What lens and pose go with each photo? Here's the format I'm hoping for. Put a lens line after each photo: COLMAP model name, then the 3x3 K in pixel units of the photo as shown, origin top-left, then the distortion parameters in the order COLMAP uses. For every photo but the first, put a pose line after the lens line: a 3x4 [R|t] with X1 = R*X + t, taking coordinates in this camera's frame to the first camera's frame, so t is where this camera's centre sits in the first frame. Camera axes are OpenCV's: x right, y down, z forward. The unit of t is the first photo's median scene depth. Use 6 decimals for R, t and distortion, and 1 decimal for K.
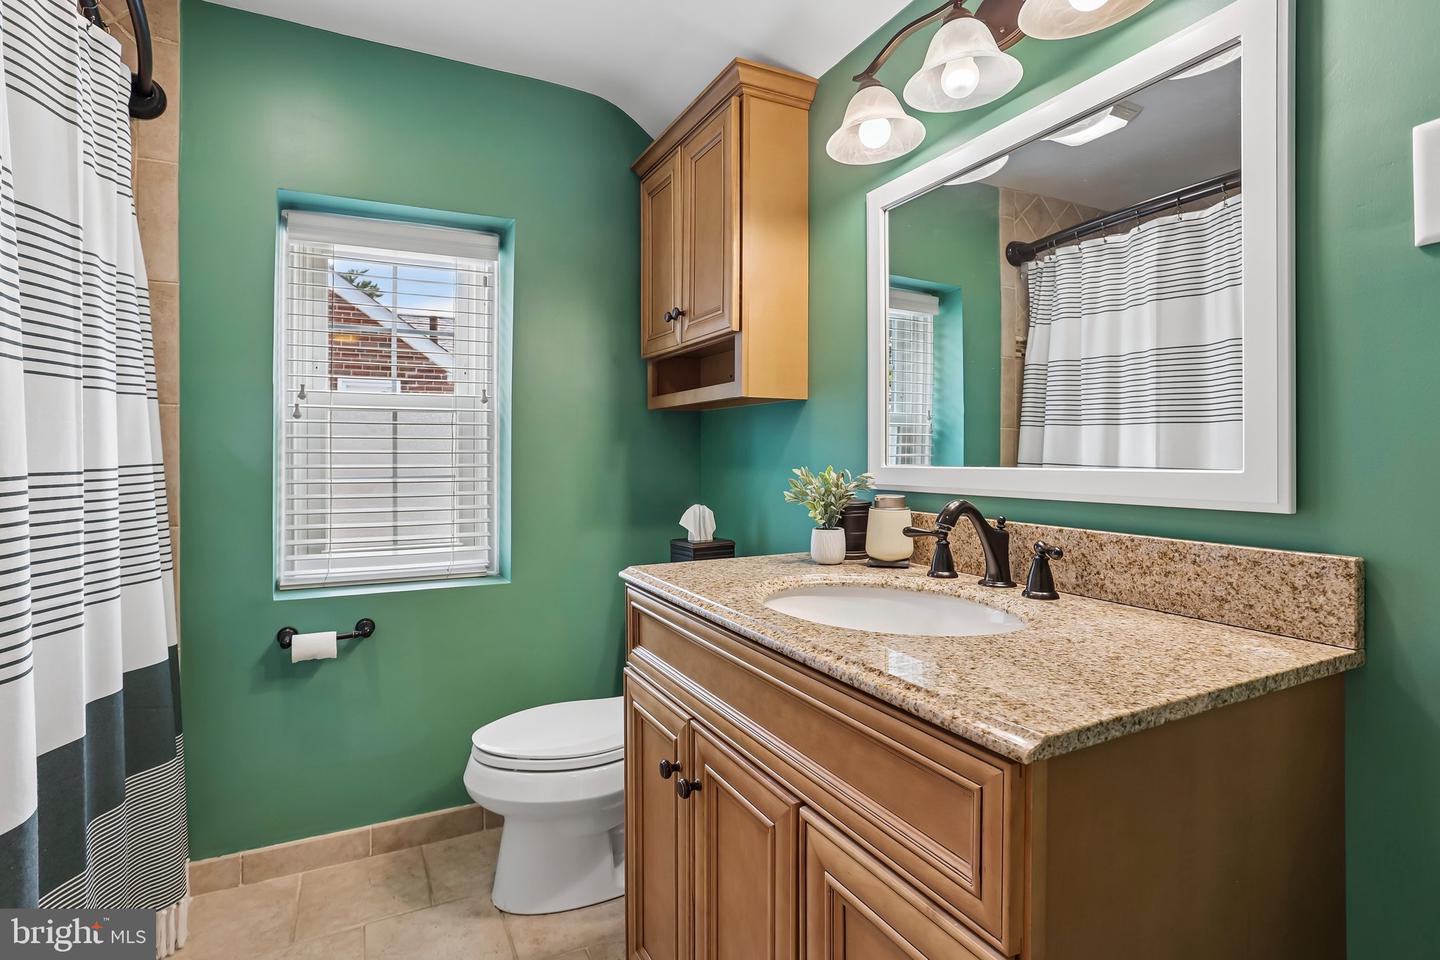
lens RADIAL K [[730.2, 0, 715.2], [0, 730.2, 465.7], [0, 0, 1]] dist [-0.055501, 0.046732]
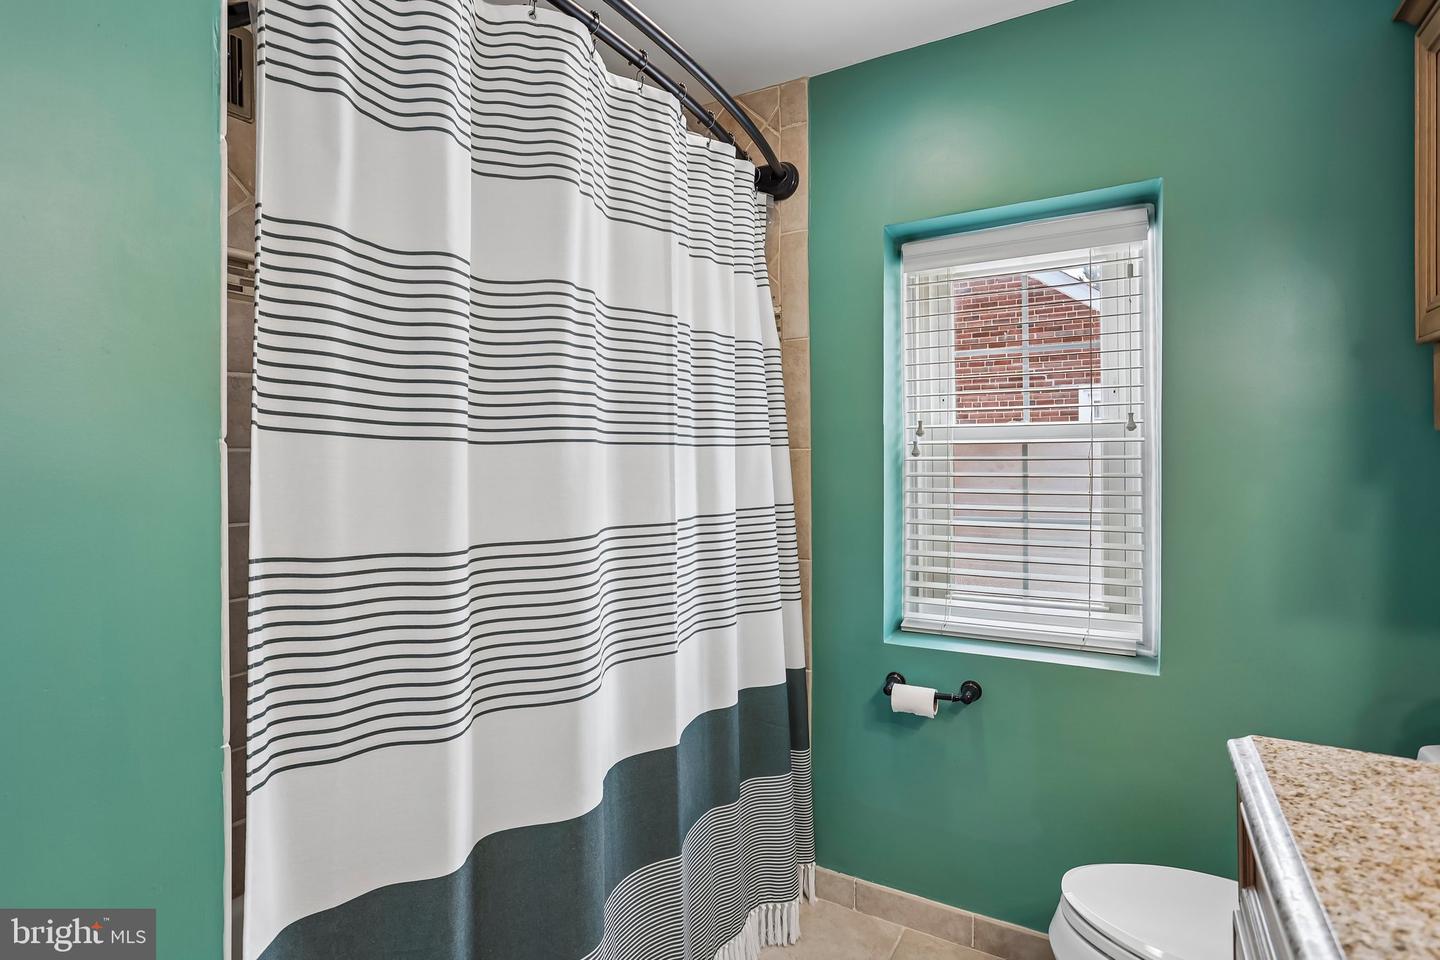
lens RADIAL K [[730.2, 0, 715.2], [0, 730.2, 465.7], [0, 0, 1]] dist [-0.055501, 0.046732]
pose [[0.531238, 0.006489, -0.847198, 0.113913], [-0.007612, 0.999967, 0.002886, -0.060605], [0.847188, 0.004916, 0.531270, 0.288119]]
